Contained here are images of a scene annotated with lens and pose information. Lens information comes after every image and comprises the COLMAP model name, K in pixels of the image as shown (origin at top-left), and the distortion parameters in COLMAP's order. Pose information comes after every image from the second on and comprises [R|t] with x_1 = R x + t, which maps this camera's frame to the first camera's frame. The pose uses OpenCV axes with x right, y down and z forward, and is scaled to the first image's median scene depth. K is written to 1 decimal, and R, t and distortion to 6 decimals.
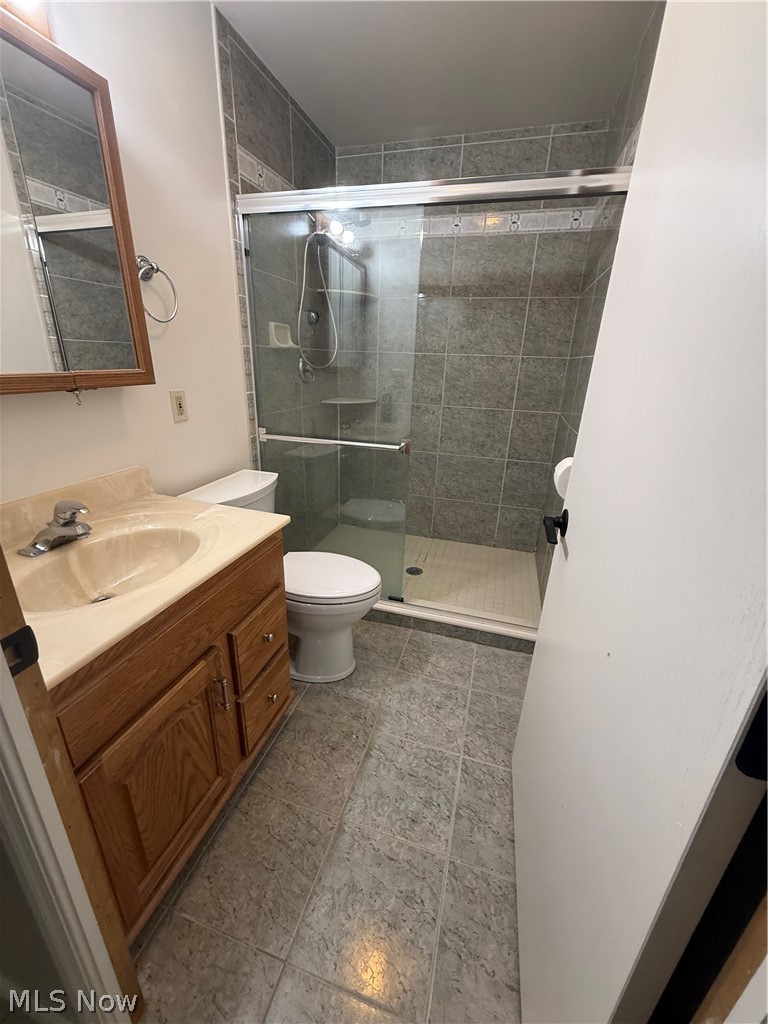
lens RADIAL K [[411.6, 0, 384.0], [0, 411.6, 512.0], [0, 0, 1]] dist [-0.000305, 0.000089]
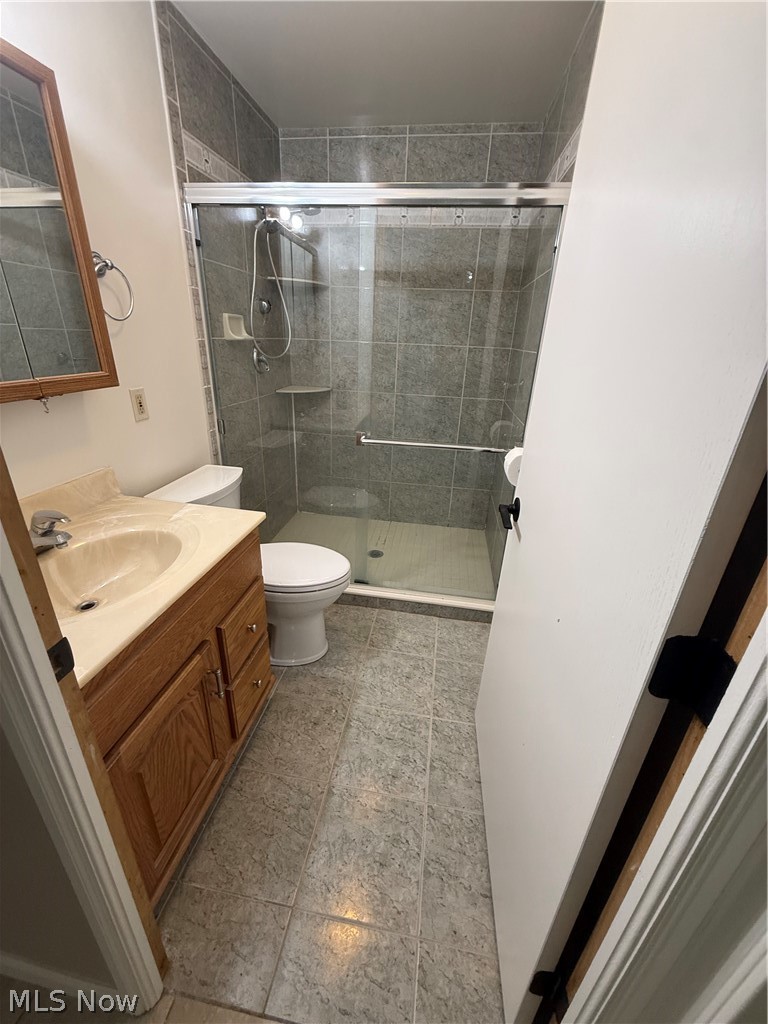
lens RADIAL K [[414.5, 0, 384.0], [0, 414.5, 512.0], [0, 0, 1]] dist [-0.000202, -0.000096]
pose [[0.990827, -0.046514, 0.126881, -0.058476], [0.039812, 0.997700, 0.054857, -0.034233], [-0.129141, -0.049302, 0.990400, -0.077225]]
